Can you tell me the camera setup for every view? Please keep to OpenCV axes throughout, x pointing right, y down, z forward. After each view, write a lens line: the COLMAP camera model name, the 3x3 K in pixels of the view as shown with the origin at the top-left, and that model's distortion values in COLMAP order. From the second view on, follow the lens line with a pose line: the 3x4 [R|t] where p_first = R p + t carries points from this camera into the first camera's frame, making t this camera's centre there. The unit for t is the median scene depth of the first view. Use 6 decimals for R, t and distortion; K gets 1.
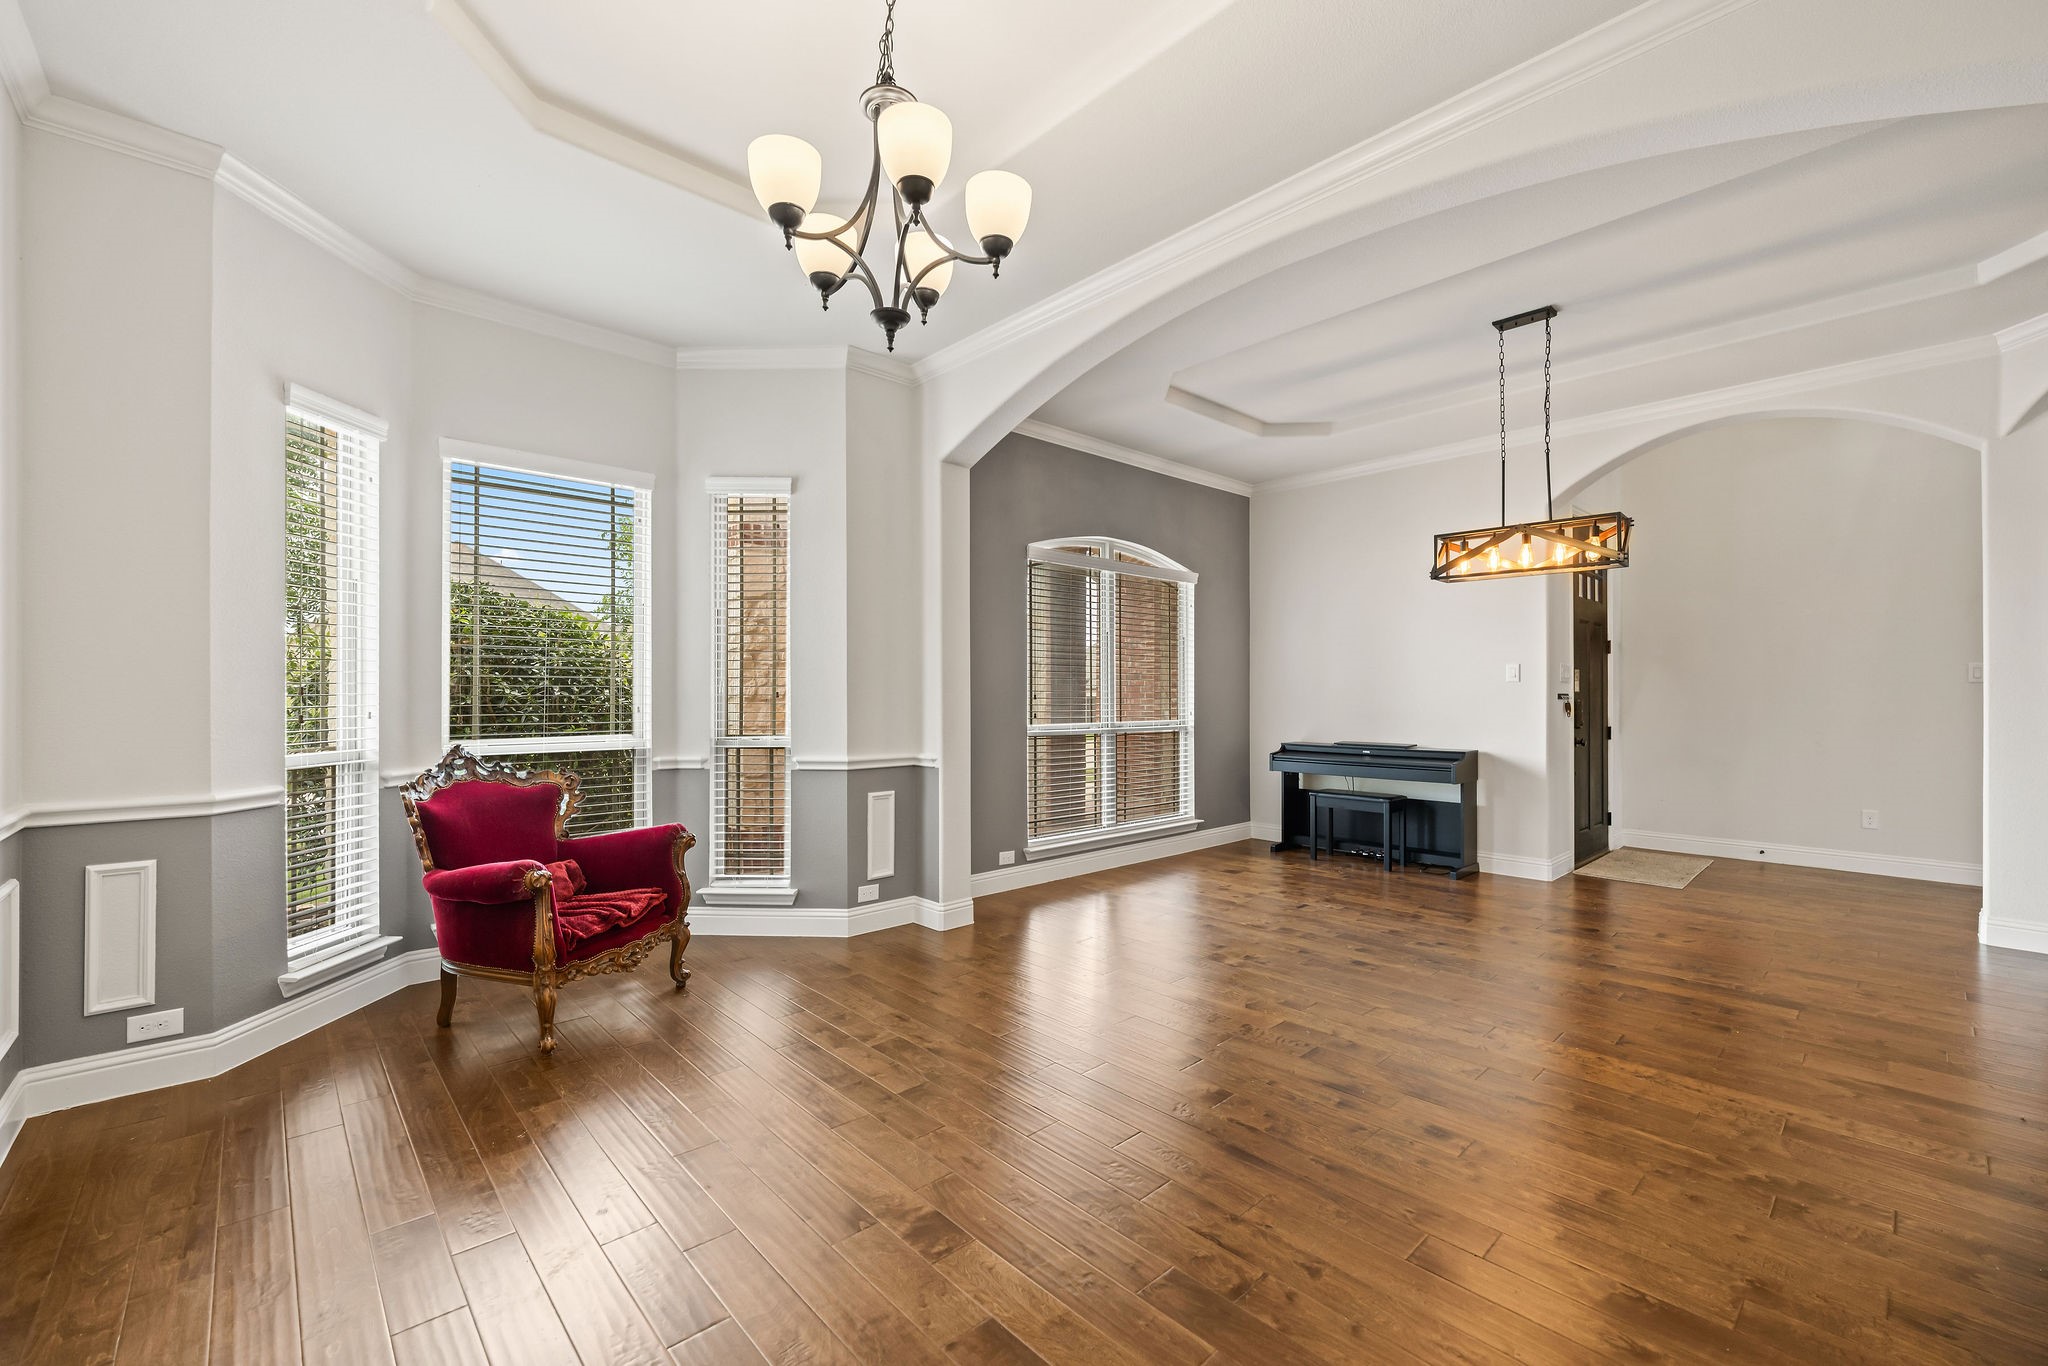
lens RADIAL K [[849.3, 0, 1045.6], [0, 849.3, 687.8], [0, 0, 1]] dist [0.000034, -0.000165]
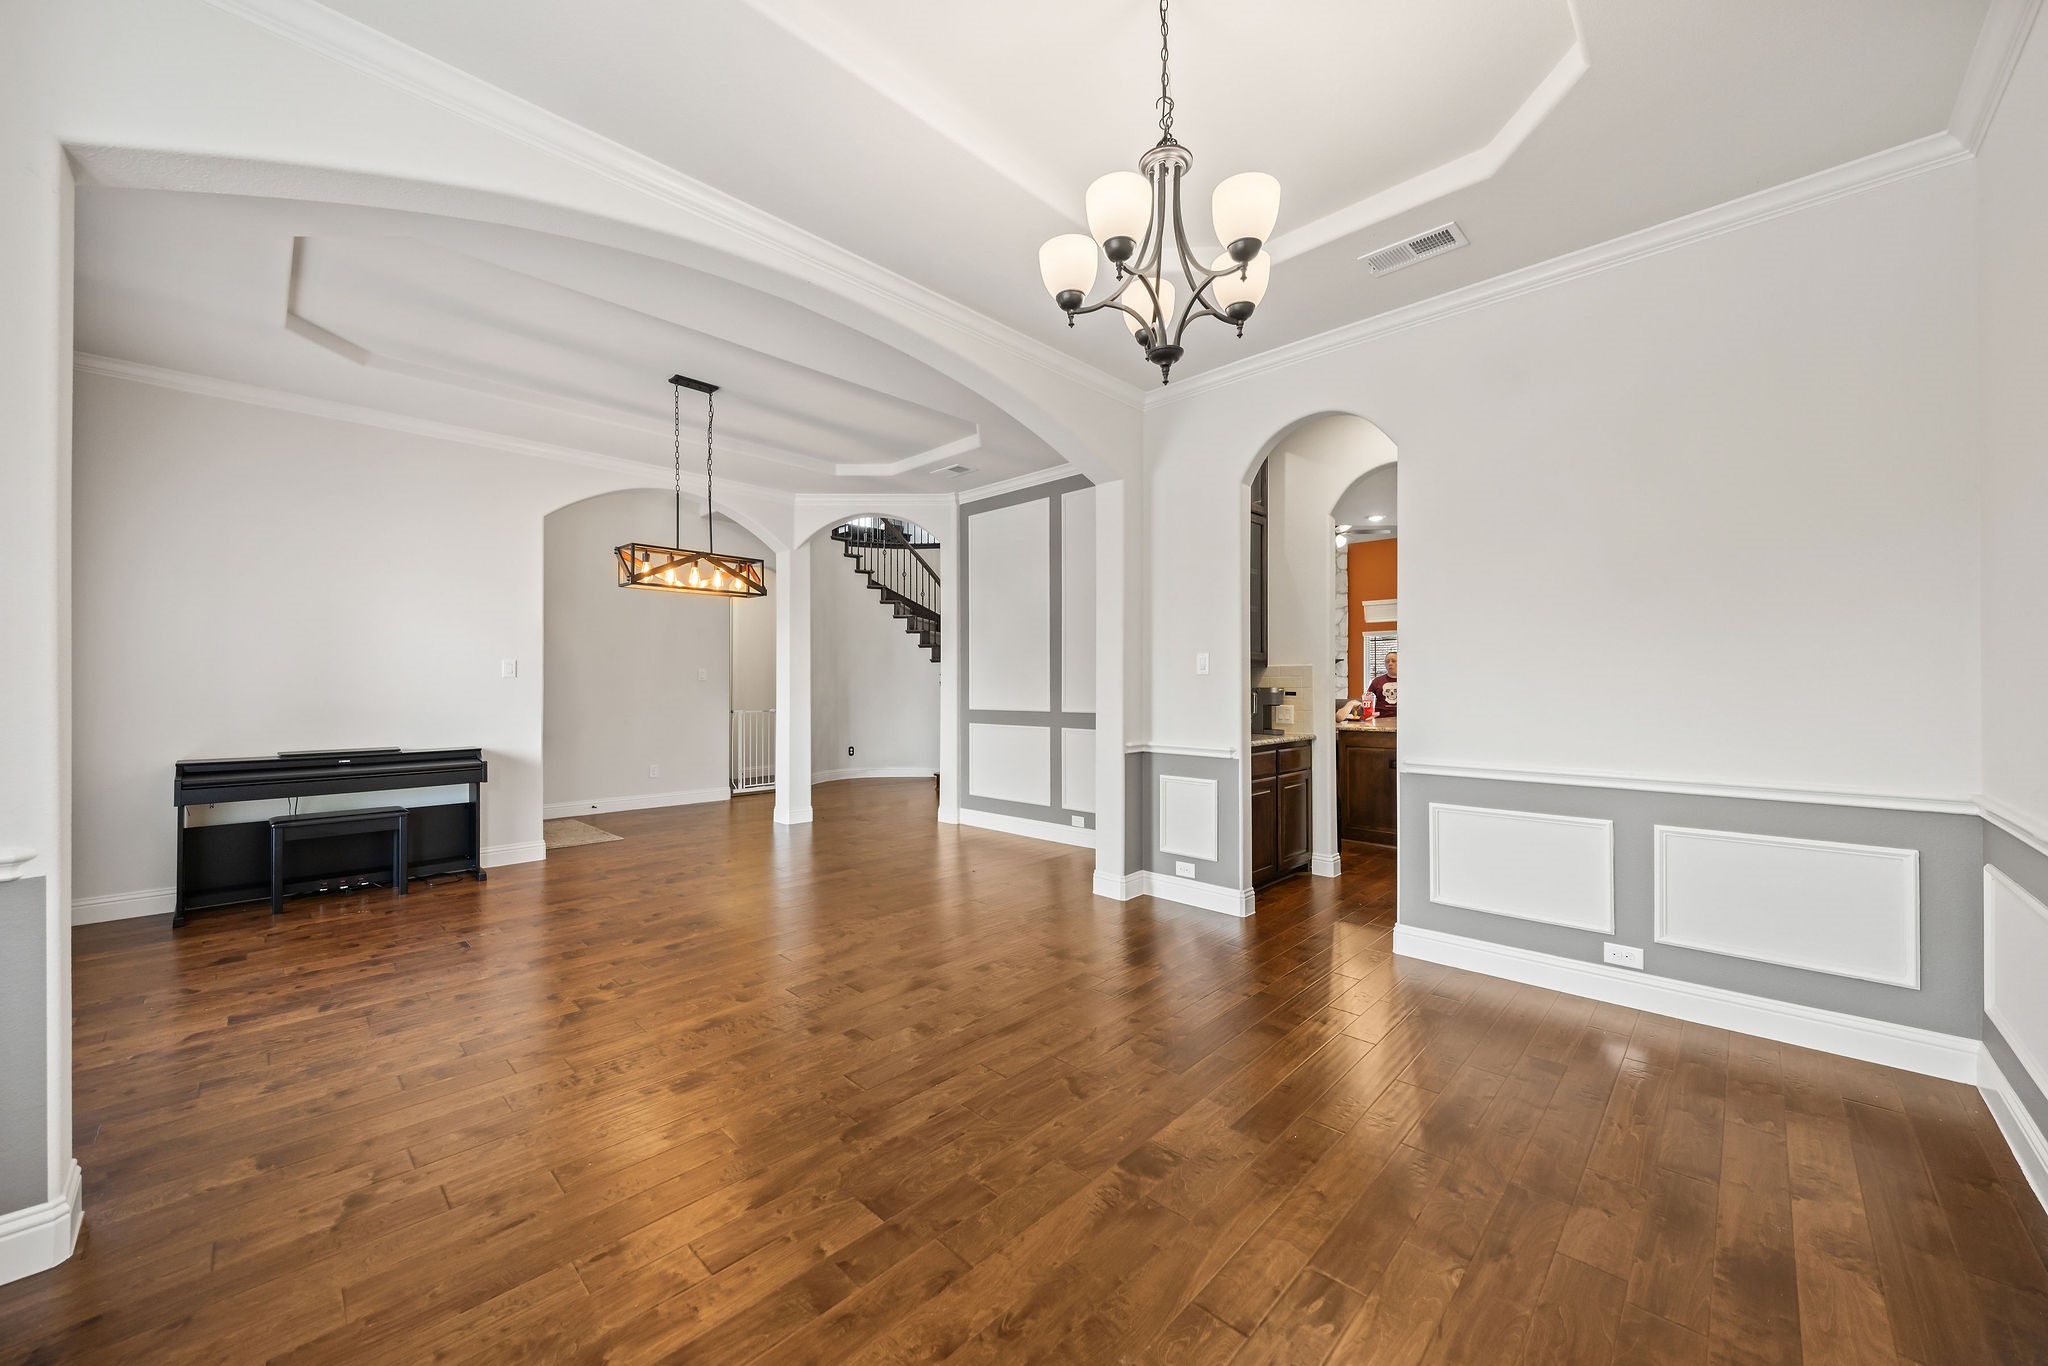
lens RADIAL K [[744.1, 0, 1016.8], [0, 744.1, 687.2], [0, 0, 1]] dist [-0.008115, -0.000454]
pose [[-0.035914, -0.004722, 0.999344, -0.523161], [-0.004366, 0.999980, 0.004568, -0.003055], [-0.999345, -0.004199, -0.035934, 0.564391]]
